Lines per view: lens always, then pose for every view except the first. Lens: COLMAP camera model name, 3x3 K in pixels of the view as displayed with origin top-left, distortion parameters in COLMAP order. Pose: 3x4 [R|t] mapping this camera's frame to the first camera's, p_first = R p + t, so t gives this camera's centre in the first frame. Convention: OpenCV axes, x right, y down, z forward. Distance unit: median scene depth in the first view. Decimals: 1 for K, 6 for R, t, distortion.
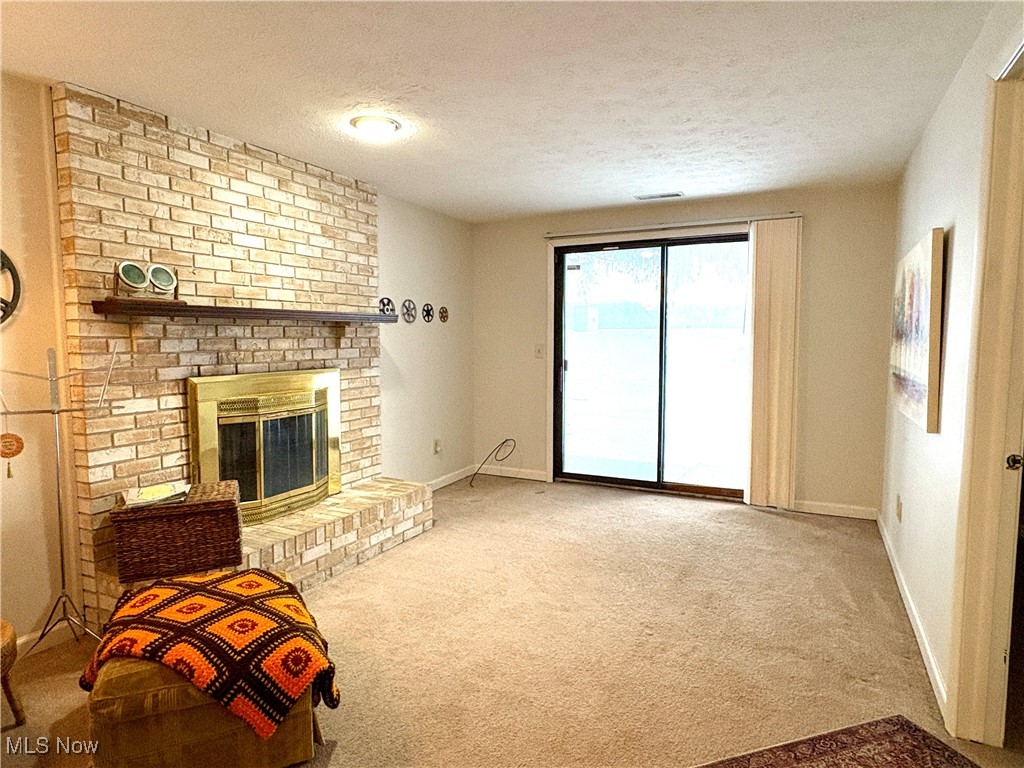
lens RADIAL K [[608.9, 0, 510.9], [0, 608.9, 382.9], [0, 0, 1]] dist [-0.003463, -0.000659]
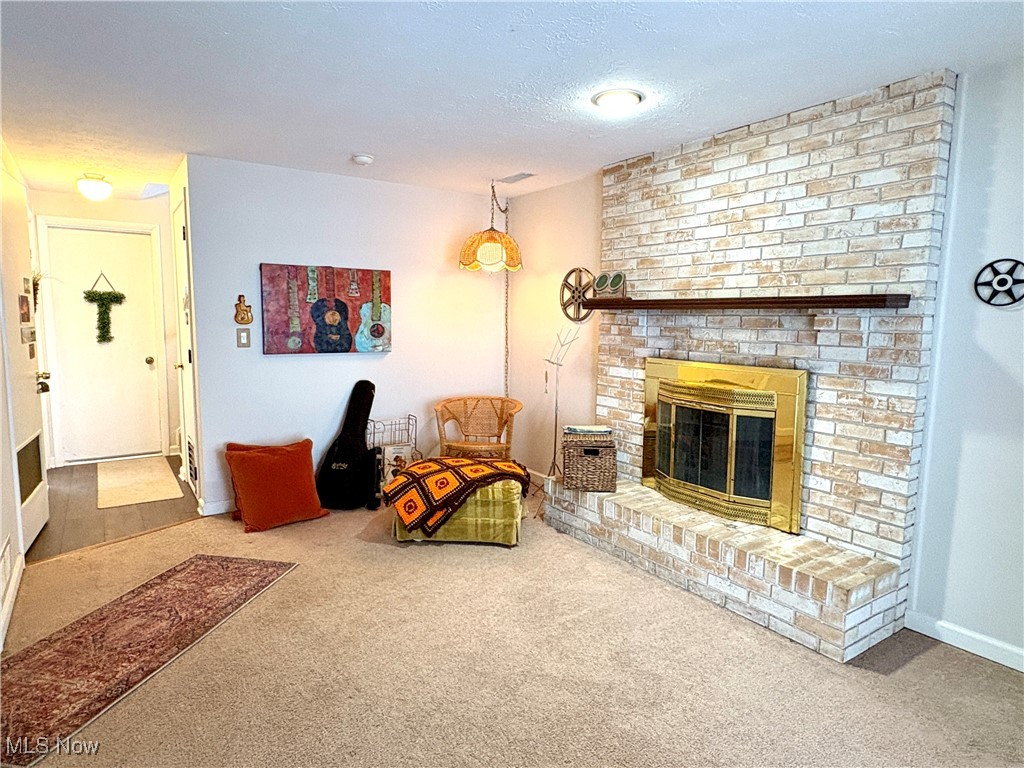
lens RADIAL K [[608.9, 0, 510.6], [0, 608.9, 383.3], [0, 0, 1]] dist [-0.003463, -0.000659]
pose [[-0.492965, 0.088829, -0.865503, 0.595161], [-0.080449, 0.985859, 0.147003, -0.099122], [0.866322, 0.142097, -0.478848, 1.149978]]
